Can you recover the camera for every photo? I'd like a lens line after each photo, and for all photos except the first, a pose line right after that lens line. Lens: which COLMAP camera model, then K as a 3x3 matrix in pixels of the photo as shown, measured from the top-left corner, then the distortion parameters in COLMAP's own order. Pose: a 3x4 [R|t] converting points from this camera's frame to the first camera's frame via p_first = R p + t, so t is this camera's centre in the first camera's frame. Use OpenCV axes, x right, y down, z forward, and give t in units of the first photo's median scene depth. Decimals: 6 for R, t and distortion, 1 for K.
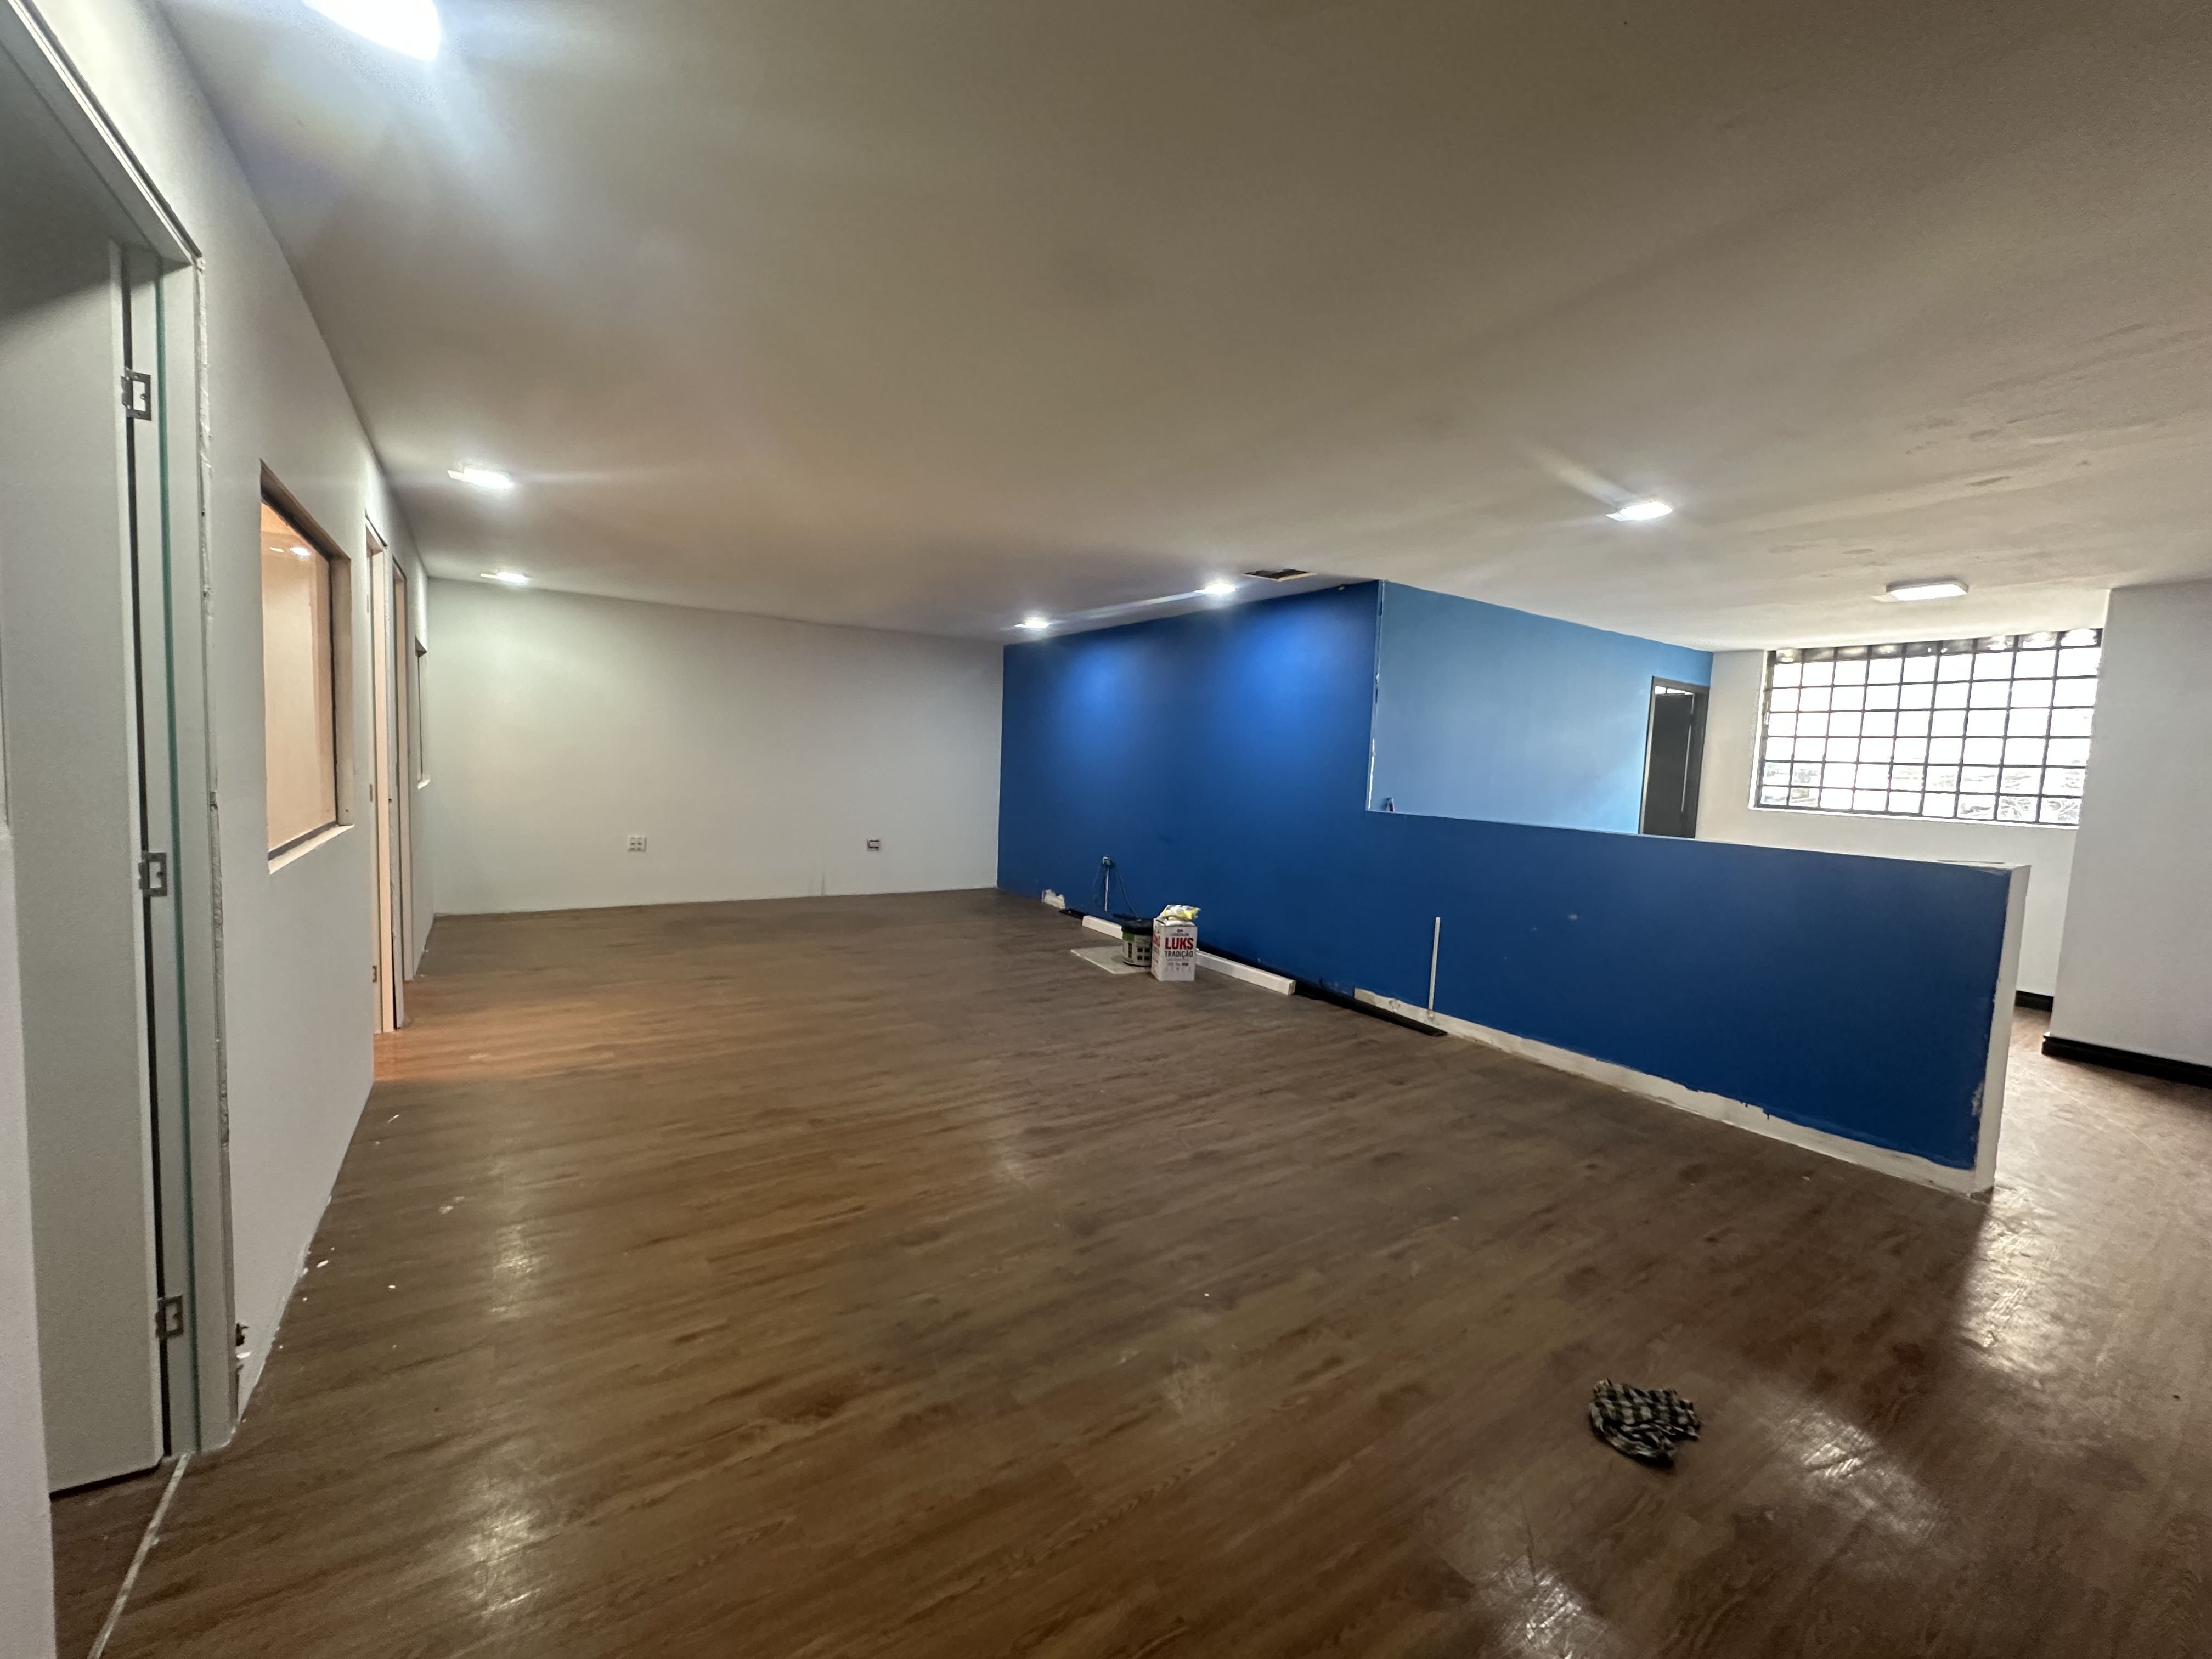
lens RADIAL K [[883.2, 0, 1103.8], [0, 883.2, 833.3], [0, 0, 1]] dist [-0.003532, 0.000473]
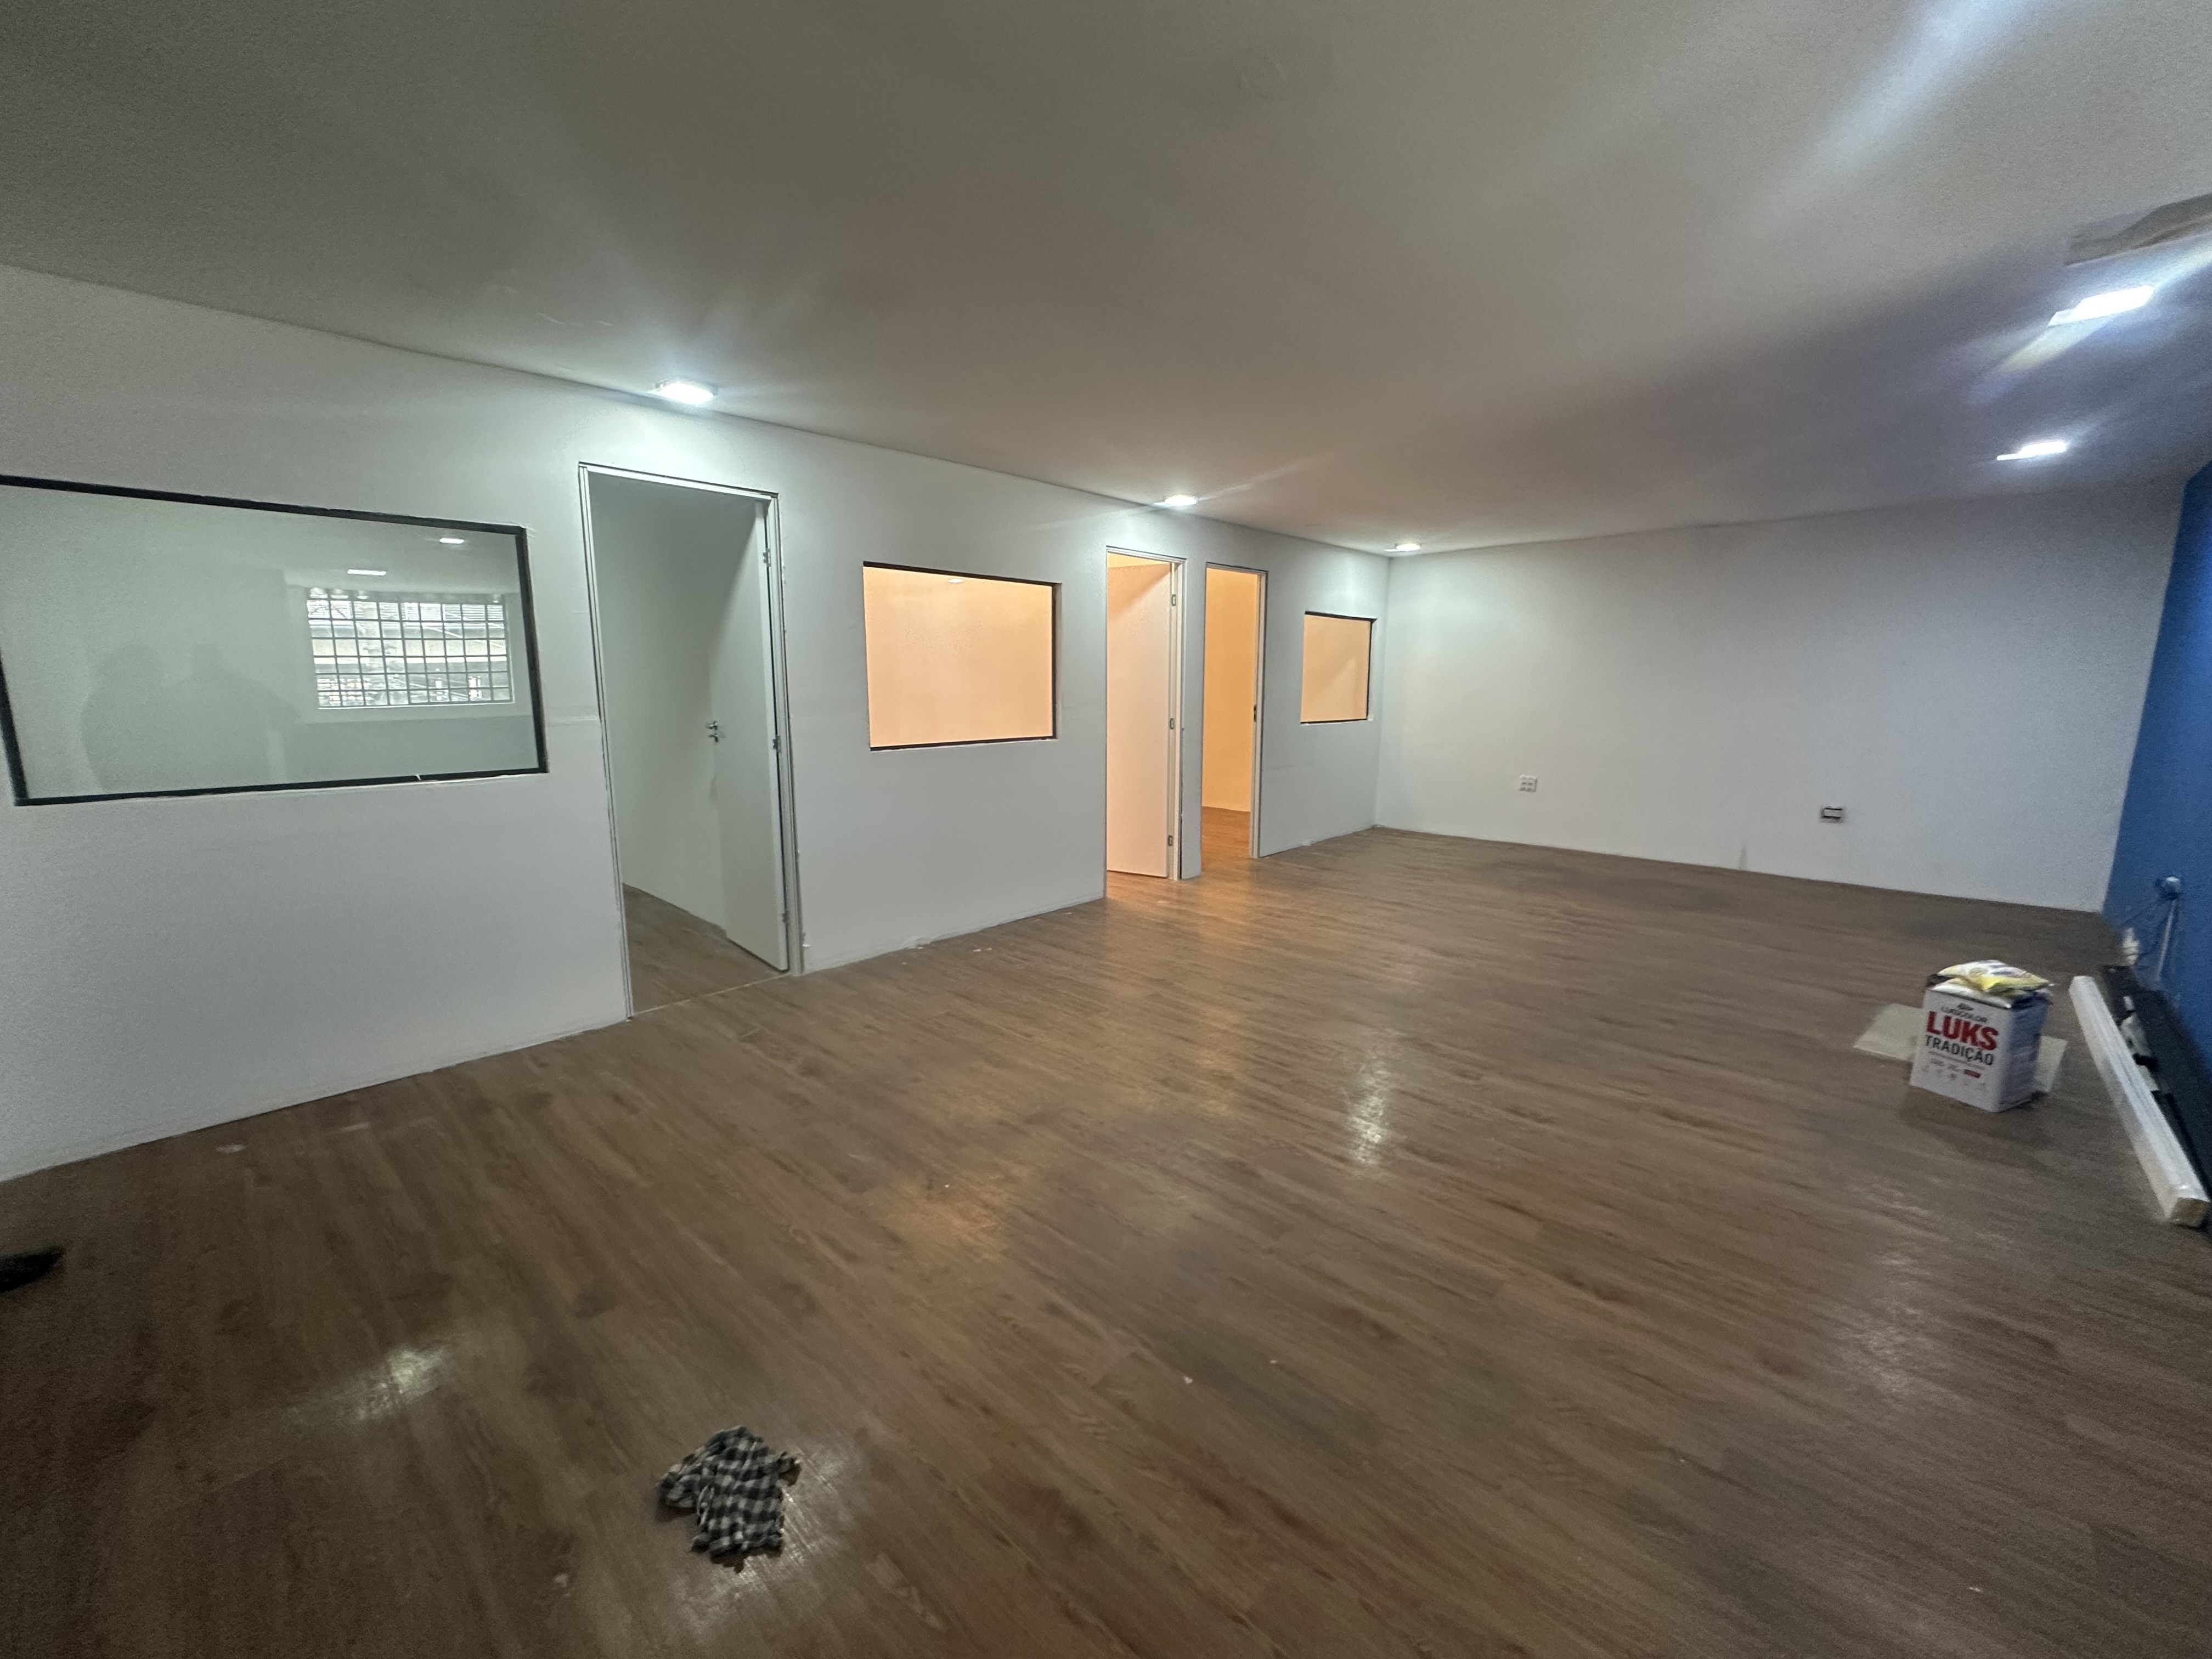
lens RADIAL K [[883.2, 0, 1103.8], [0, 883.2, 833.3], [0, 0, 1]] dist [-0.003532, 0.000473]
pose [[0.223755, 0.126284, -0.966429, 0.719632], [-0.071936, 0.991006, 0.112840, -0.023002], [0.971987, 0.044273, 0.230827, 0.579102]]
